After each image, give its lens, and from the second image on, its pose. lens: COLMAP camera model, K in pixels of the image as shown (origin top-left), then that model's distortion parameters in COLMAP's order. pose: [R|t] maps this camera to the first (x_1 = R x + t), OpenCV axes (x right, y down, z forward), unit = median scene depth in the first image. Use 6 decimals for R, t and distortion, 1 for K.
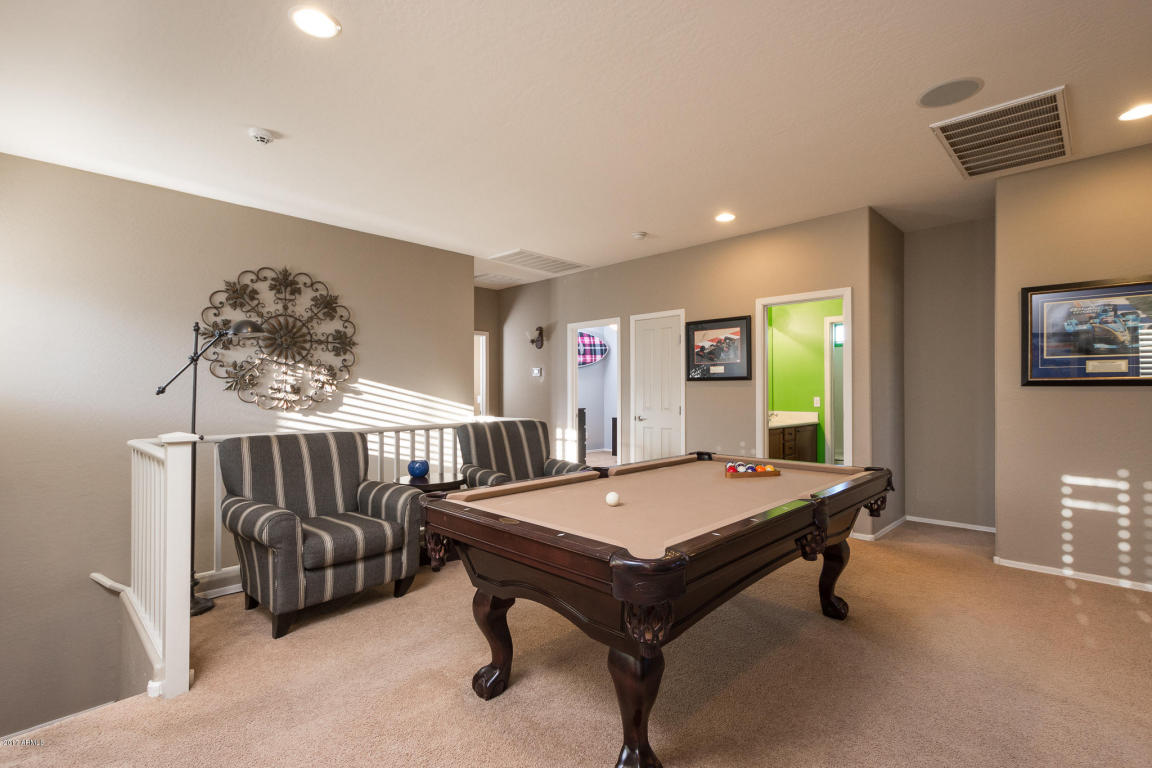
lens RADIAL K [[523.6, 0, 575.0], [0, 523.6, 387.0], [0, 0, 1]] dist [0.002576, 0.000405]
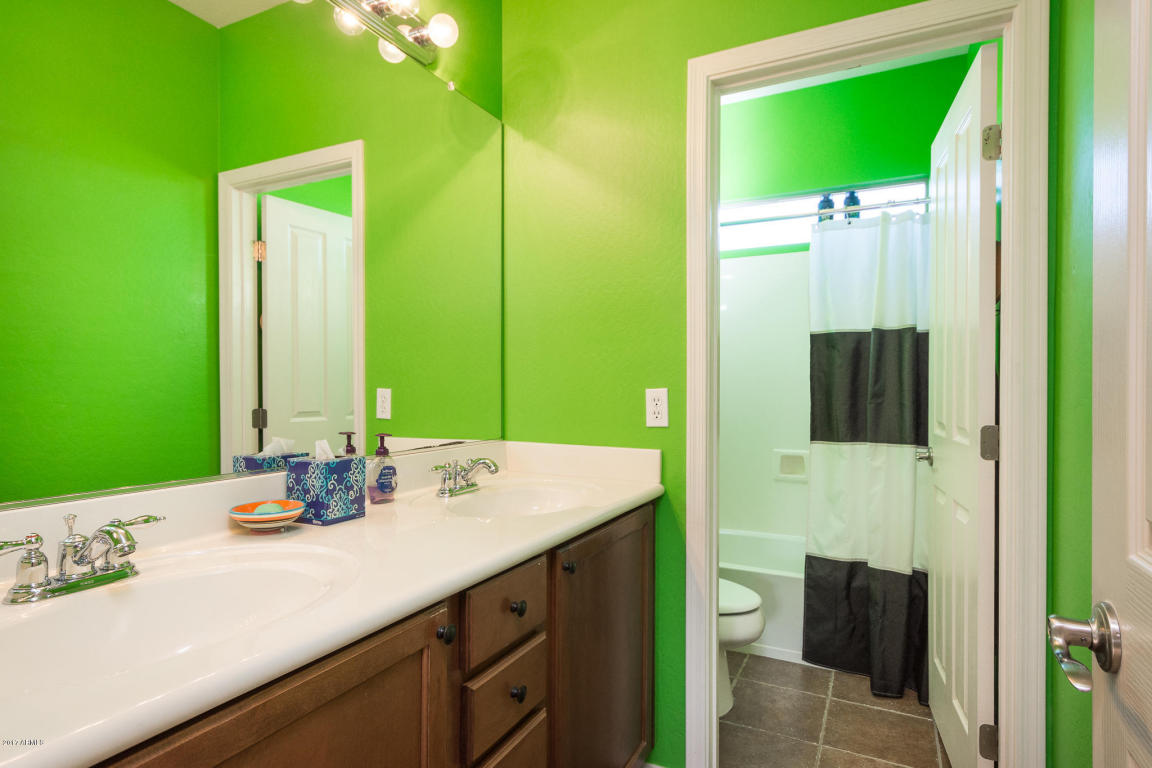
lens RADIAL K [[588.1, 0, 577.9], [0, 588.1, 383.2], [0, 0, 1]] dist [0.002069, -0.001998]
pose [[0.952865, 0.002095, 0.303388, 0.341036], [-0.006304, 0.999897, 0.012896, 0.013556], [-0.303329, -0.014200, 0.952780, 0.744789]]
